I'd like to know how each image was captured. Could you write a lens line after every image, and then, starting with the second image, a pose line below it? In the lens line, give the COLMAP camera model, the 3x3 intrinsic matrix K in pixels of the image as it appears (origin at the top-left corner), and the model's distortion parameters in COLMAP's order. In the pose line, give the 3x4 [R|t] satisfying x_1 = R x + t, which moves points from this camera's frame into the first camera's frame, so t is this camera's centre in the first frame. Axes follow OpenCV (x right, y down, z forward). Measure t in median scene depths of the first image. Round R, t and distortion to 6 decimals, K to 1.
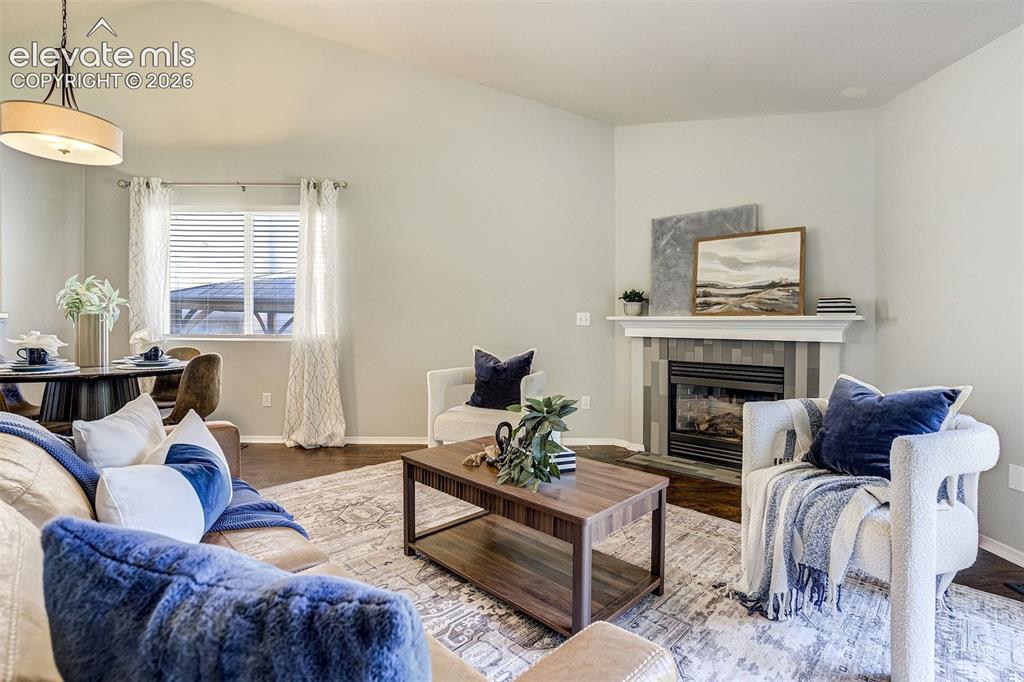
lens RADIAL K [[474.6, 0, 521.6], [0, 474.6, 329.7], [0, 0, 1]] dist [-0.030269, 0.008684]
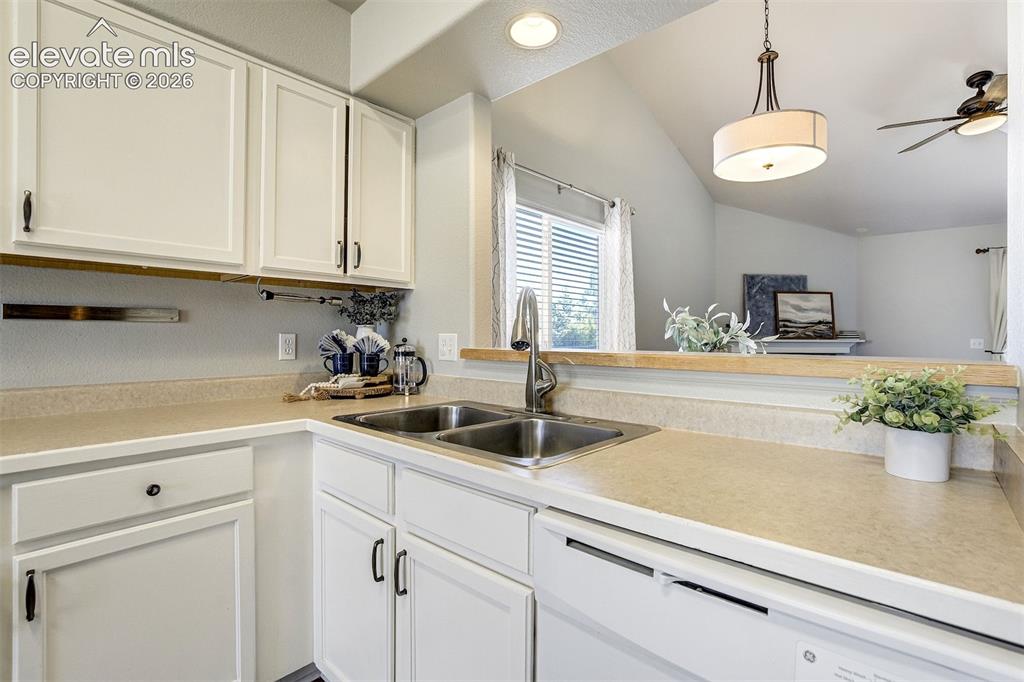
lens RADIAL K [[474.6, 0, 509.6], [0, 474.6, 336.0], [0, 0, 1]] dist [-0.030269, 0.008684]
pose [[0.701092, -0.006184, 0.713044, -1.435157], [0.008753, 0.999962, 0.000066, -0.049469], [-0.713017, 0.006195, 0.701119, 0.541444]]
